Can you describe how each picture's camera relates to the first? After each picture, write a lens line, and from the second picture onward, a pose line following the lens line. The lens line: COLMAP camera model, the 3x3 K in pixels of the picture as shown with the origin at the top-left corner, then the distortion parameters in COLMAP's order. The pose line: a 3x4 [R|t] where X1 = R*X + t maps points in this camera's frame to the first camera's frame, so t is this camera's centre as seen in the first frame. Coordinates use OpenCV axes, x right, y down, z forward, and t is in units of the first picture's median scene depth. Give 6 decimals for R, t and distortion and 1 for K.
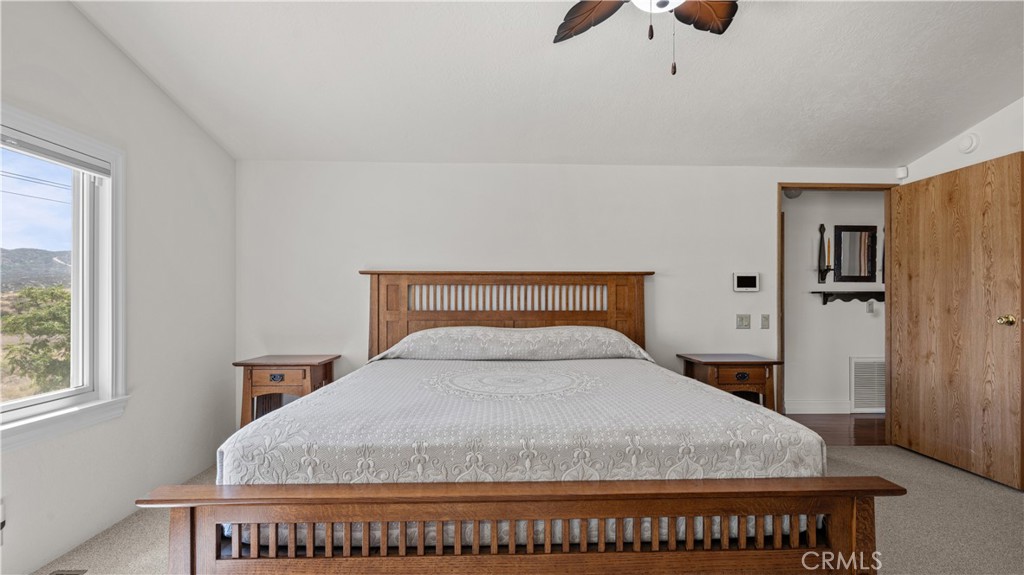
lens RADIAL K [[460.5, 0, 505.6], [0, 460.5, 295.7], [0, 0, 1]] dist [-0.002354, 0.001300]
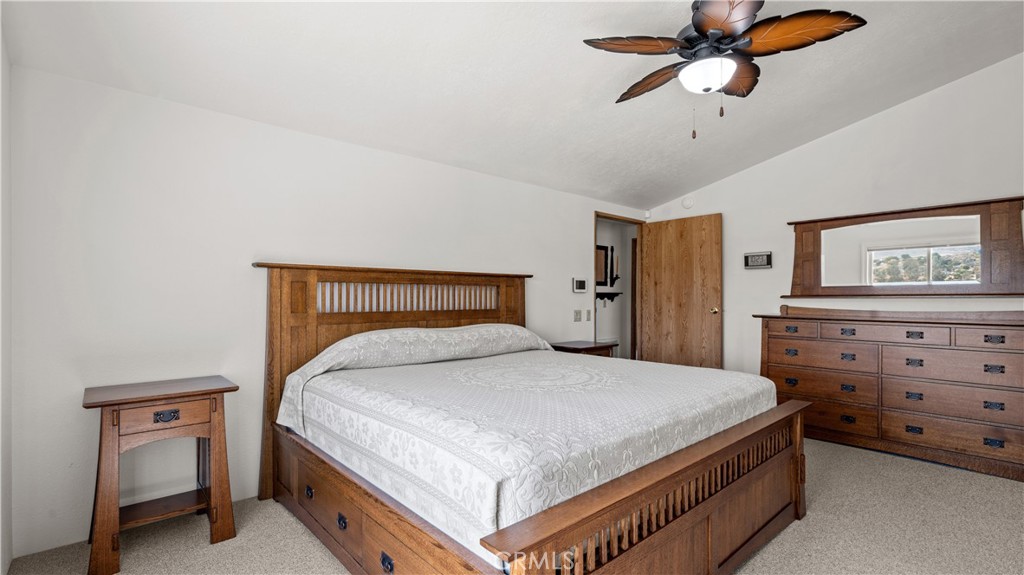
lens RADIAL K [[460.5, 0, 502.9], [0, 460.5, 291.5], [0, 0, 1]] dist [-0.002354, 0.001300]
pose [[0.770434, 0.007348, 0.637477, -0.480910], [-0.003108, 0.999965, -0.007771, -0.001185], [-0.637512, 0.004006, 0.770430, 0.145032]]
